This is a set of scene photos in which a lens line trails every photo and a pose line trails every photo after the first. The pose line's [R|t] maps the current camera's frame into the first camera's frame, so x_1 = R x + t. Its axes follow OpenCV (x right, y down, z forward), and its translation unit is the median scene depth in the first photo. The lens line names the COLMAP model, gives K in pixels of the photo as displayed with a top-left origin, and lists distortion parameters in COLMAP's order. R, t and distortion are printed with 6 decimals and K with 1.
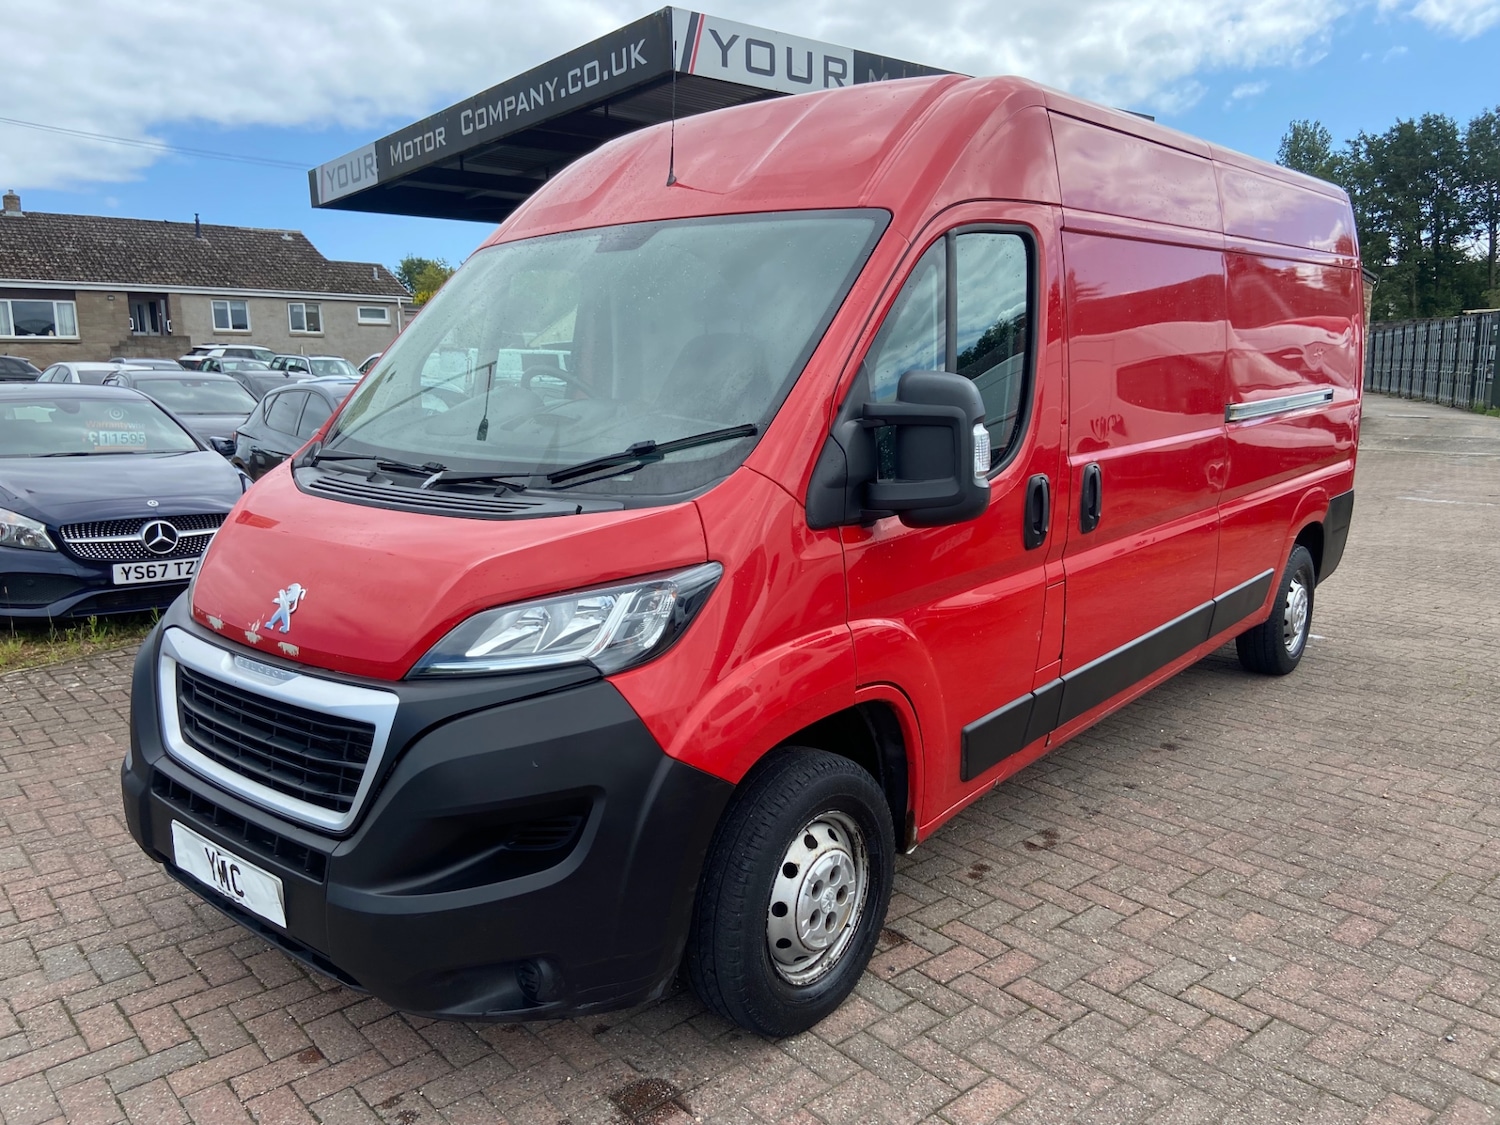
lens RADIAL K [[1129.8, 0, 731.6], [0, 1129.8, 570.5], [0, 0, 1]] dist [0.107535, -0.138815]
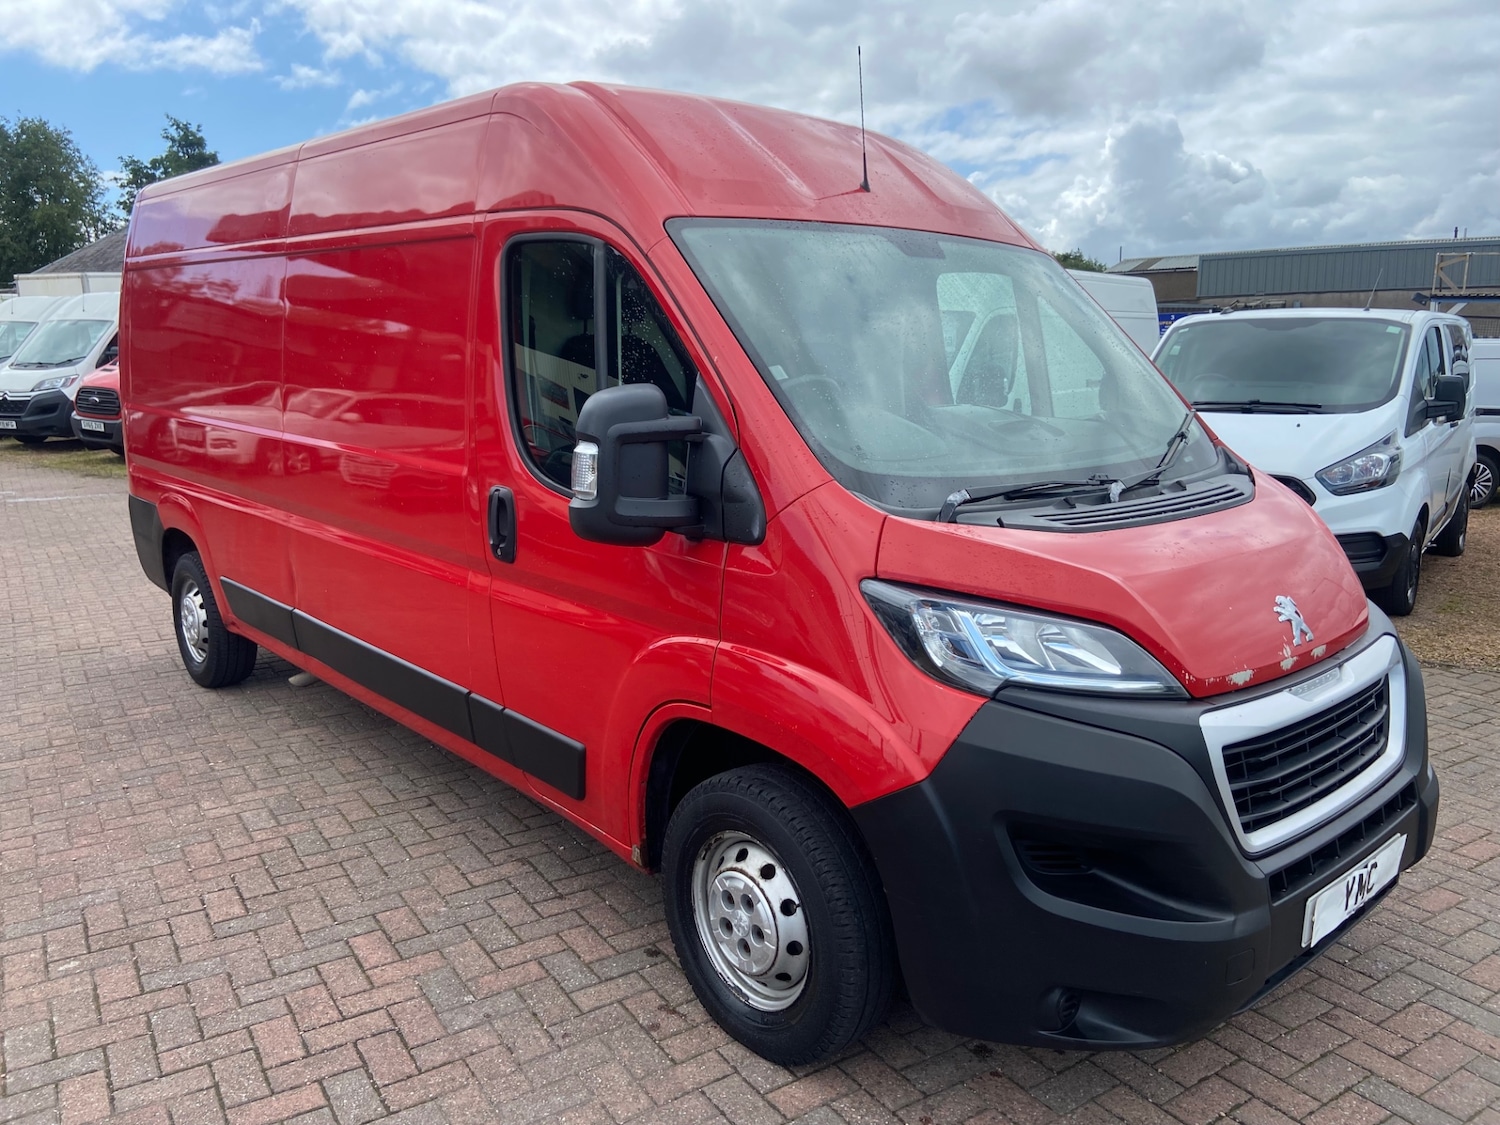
lens RADIAL K [[1123.7, 0, 743.9], [0, 1123.7, 549.6], [0, 0, 1]] dist [0.120561, -0.155319]
pose [[0.132170, -0.166565, 0.977132, -1.047536], [0.180103, 0.973407, 0.141568, -0.187267], [-0.974728, 0.157273, 0.158654, 0.964252]]
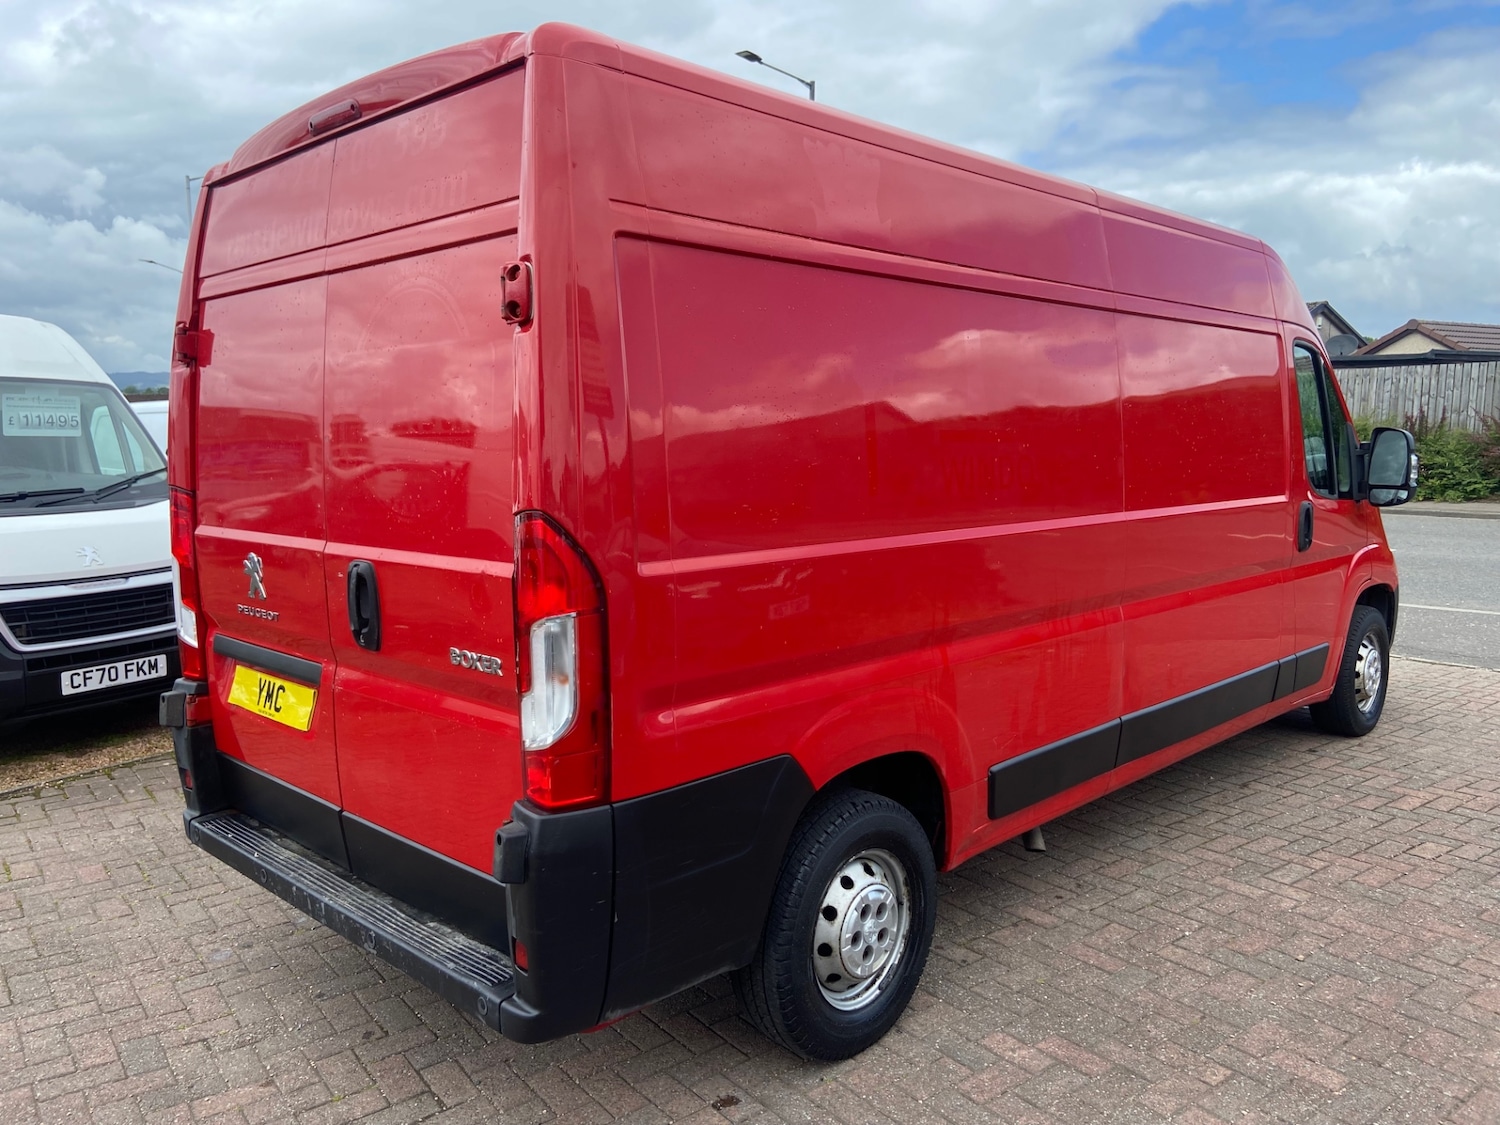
lens RADIAL K [[1125.5, 0, 750.1], [0, 1125.5, 556.4], [0, 0, 1]] dist [0.109350, -0.137948]
pose [[-0.997331, 0.013434, 0.071768, 0.393305], [0.033760, 0.956394, 0.290122, -0.506974], [-0.064741, 0.291771, -0.954295, 2.681141]]
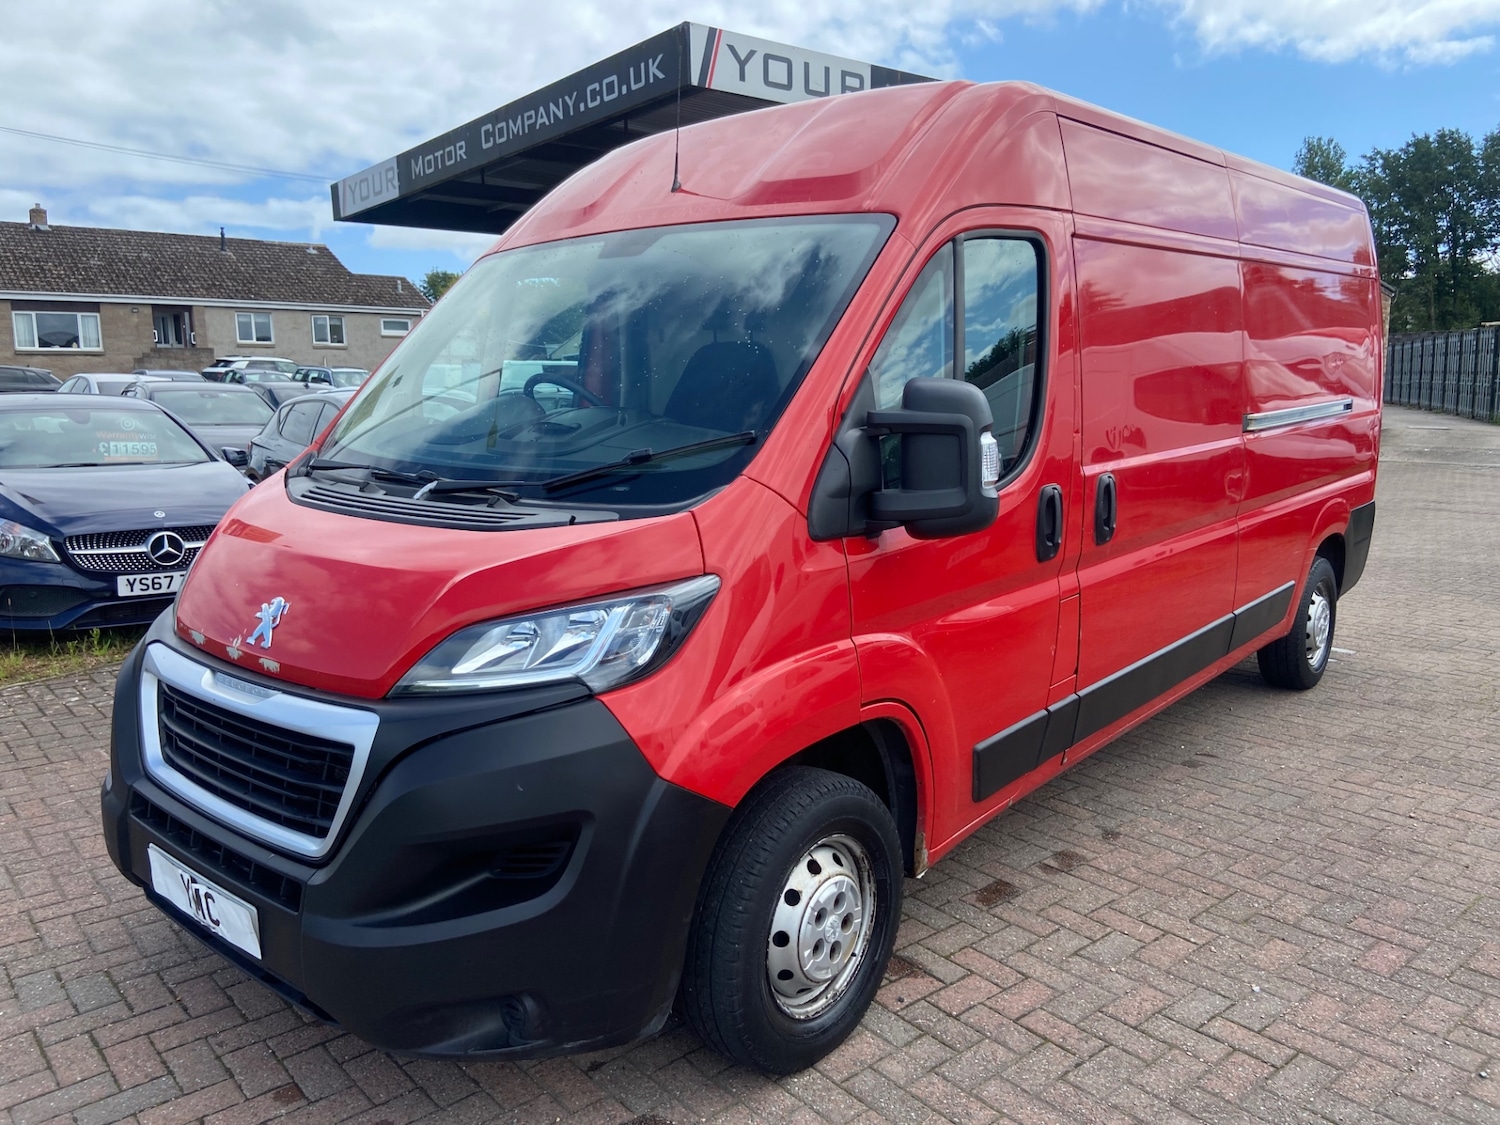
lens RADIAL K [[1129.2, 0, 752.4], [0, 1129.2, 548.7], [0, 0, 1]] dist [0.104969, -0.135085]
pose [[0.999999, 0.000348, -0.001353, 0.014262], [-0.000387, 0.999594, -0.028504, -0.001512], [0.001342, 0.028504, 0.999593, 0.026194]]
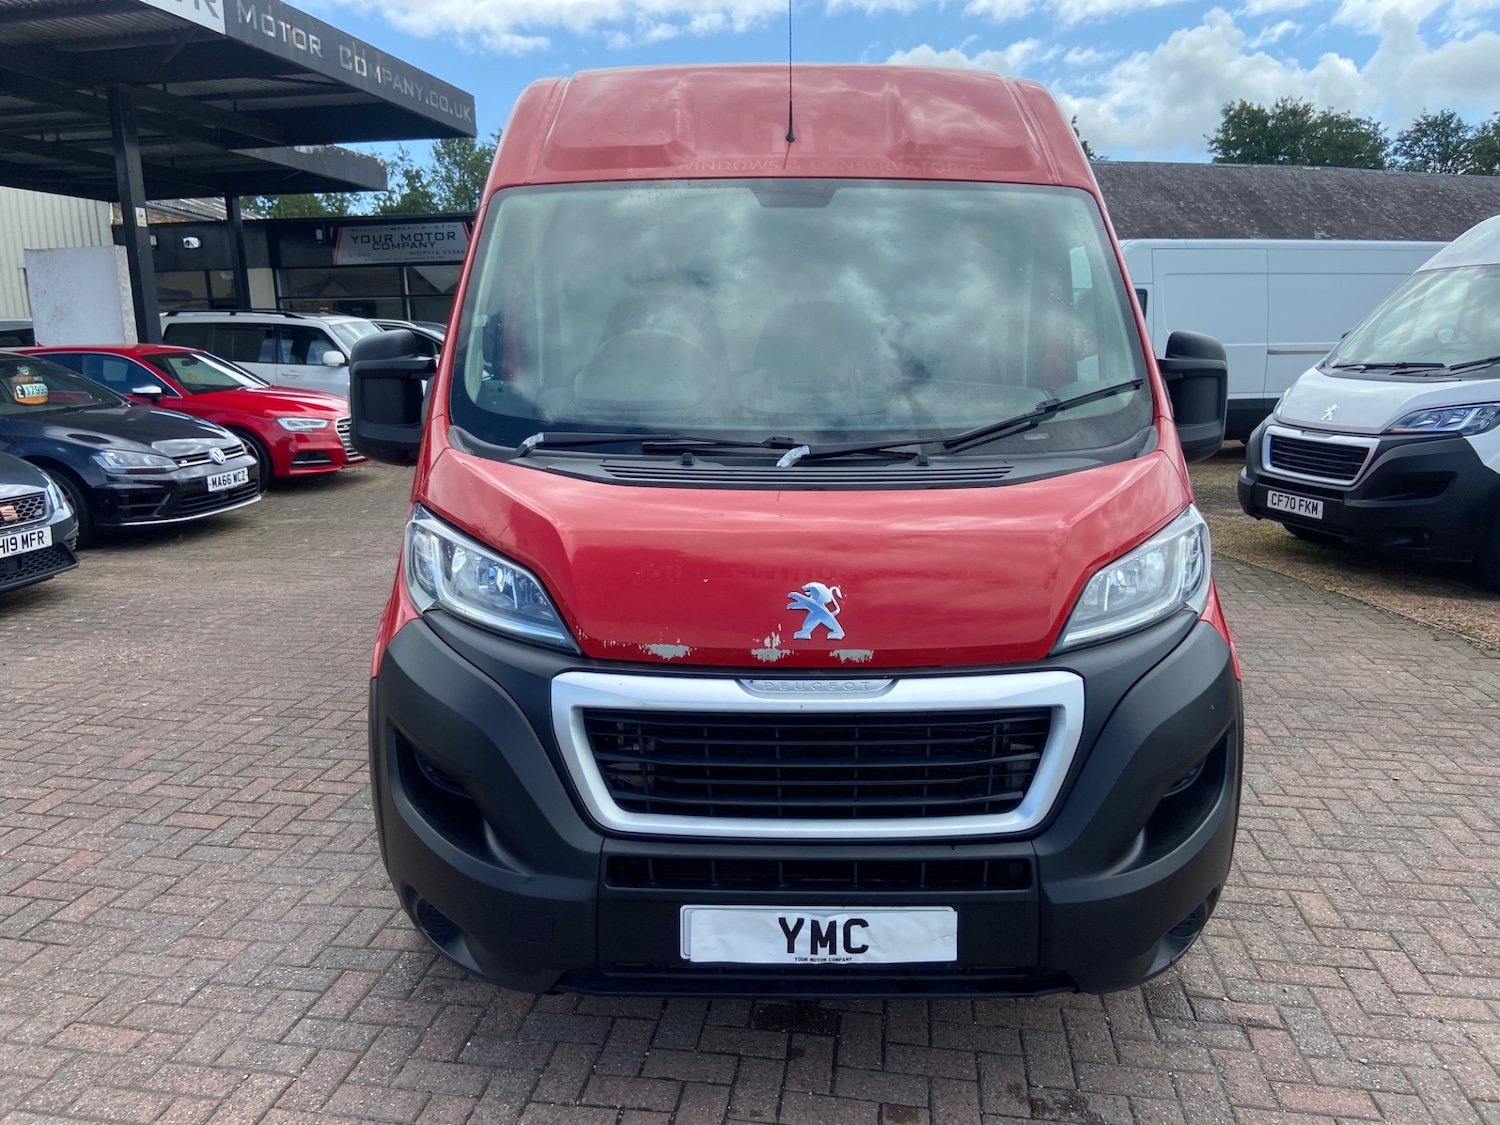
lens RADIAL K [[1125.5, 0, 750.1], [0, 1125.5, 556.4], [0, 0, 1]] dist [0.109350, -0.137948]
pose [[0.756788, -0.121352, 0.642298, -0.714878], [0.113087, 0.992106, 0.054197, -0.044097], [-0.643804, 0.031620, 0.764537, 0.291205]]
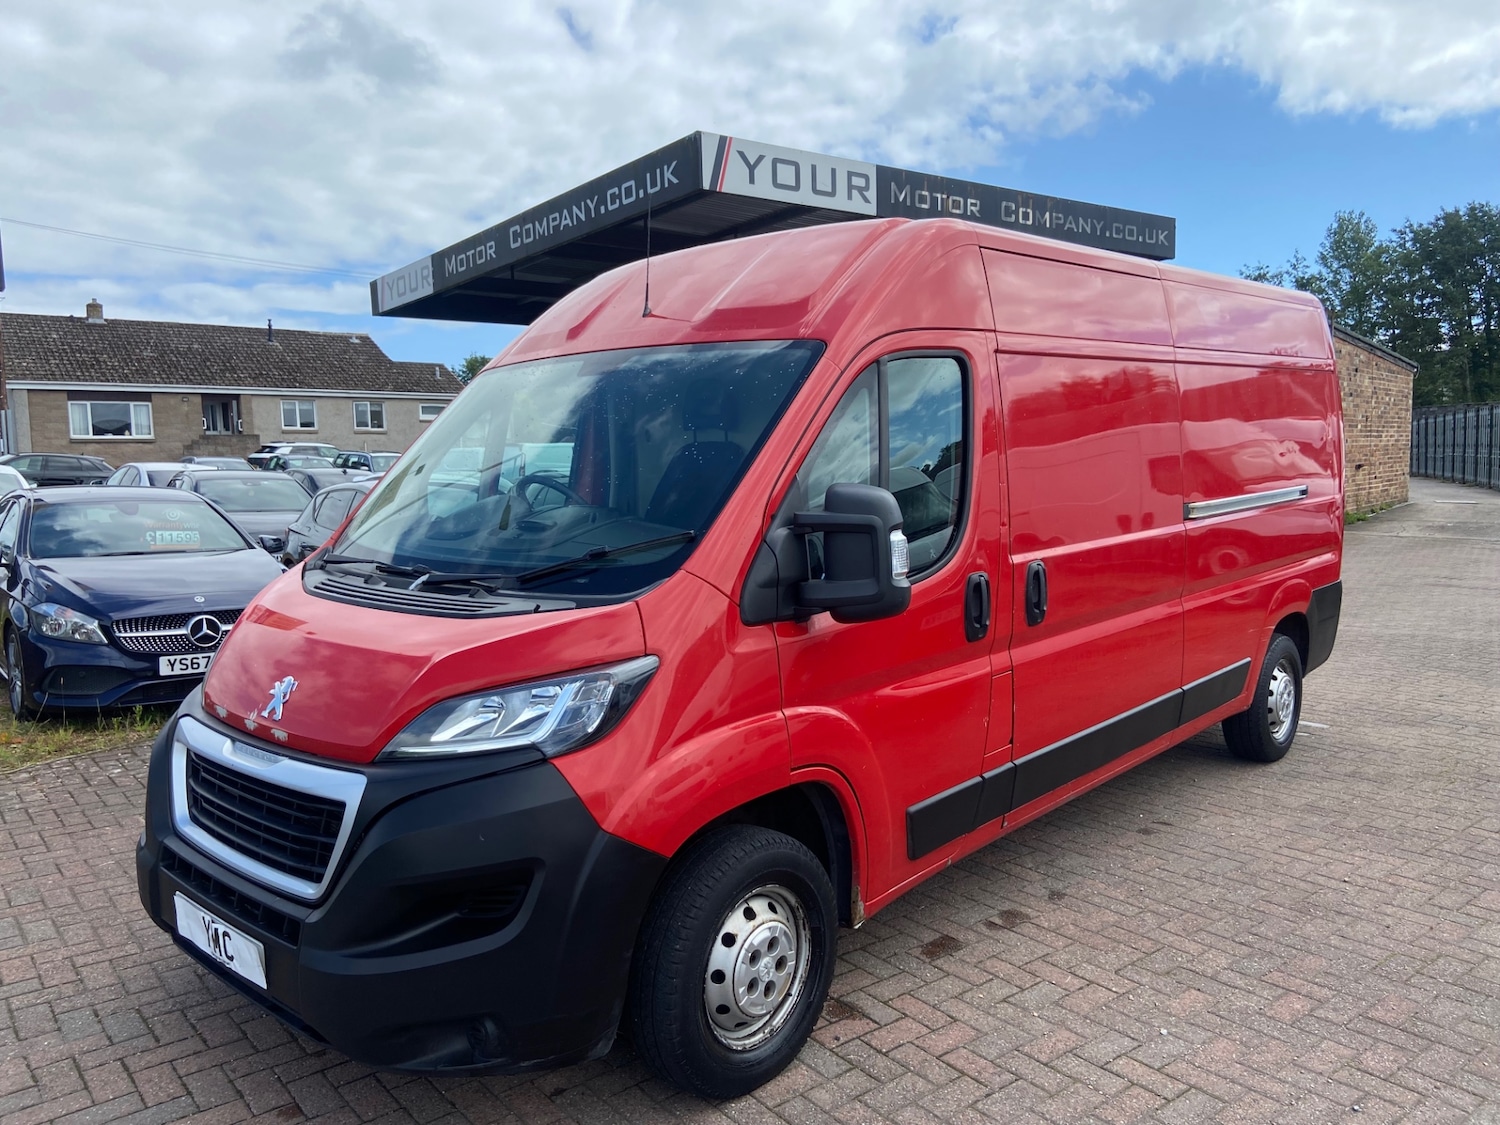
lens RADIAL K [[1127.8, 0, 743.9], [0, 1127.8, 569.3], [0, 0, 1]] dist [0.113355, -0.149072]
pose [[0.999225, -0.005825, -0.038918, 0.081826], [0.002797, 0.996996, -0.077400, -0.003870], [0.039252, 0.077231, 0.996240, -0.082508]]
